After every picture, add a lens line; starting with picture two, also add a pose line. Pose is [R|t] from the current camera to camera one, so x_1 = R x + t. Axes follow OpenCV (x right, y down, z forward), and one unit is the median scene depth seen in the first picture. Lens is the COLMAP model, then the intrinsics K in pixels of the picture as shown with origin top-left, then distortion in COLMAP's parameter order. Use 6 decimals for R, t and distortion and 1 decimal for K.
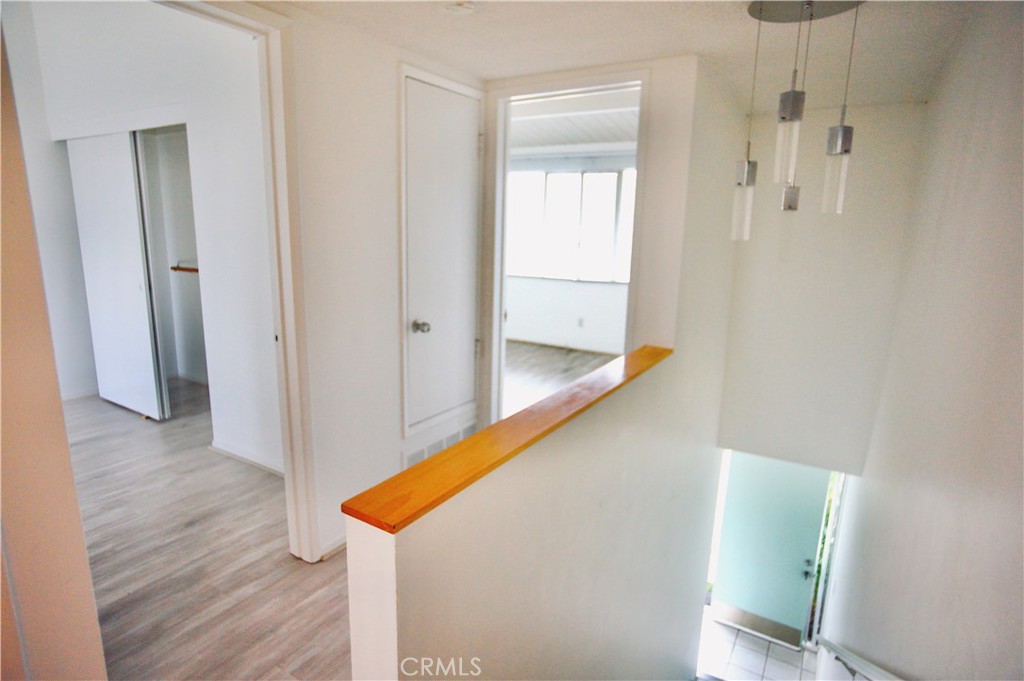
lens RADIAL K [[561.4, 0, 509.0], [0, 561.4, 341.0], [0, 0, 1]] dist [-0.069395, 0.043585]
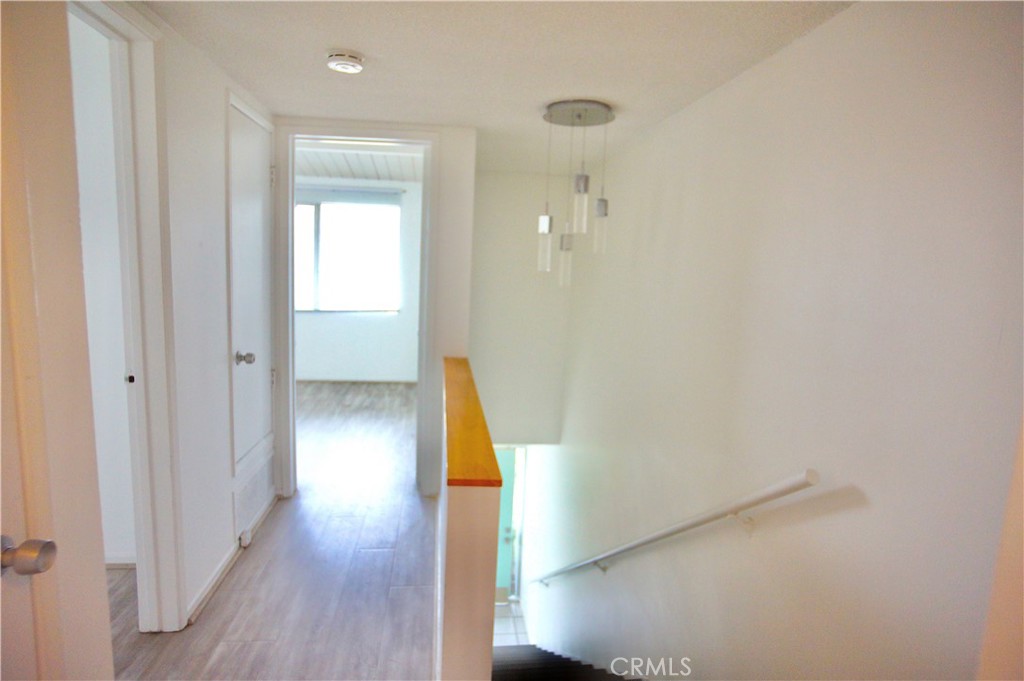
lens RADIAL K [[561.4, 0, 509.0], [0, 561.4, 341.0], [0, 0, 1]] dist [-0.069395, 0.043585]
pose [[0.786511, -0.069159, 0.613691, -0.377471], [0.100965, 0.994740, -0.017297, 0.007976], [-0.609267, 0.075566, 0.789357, -0.039747]]
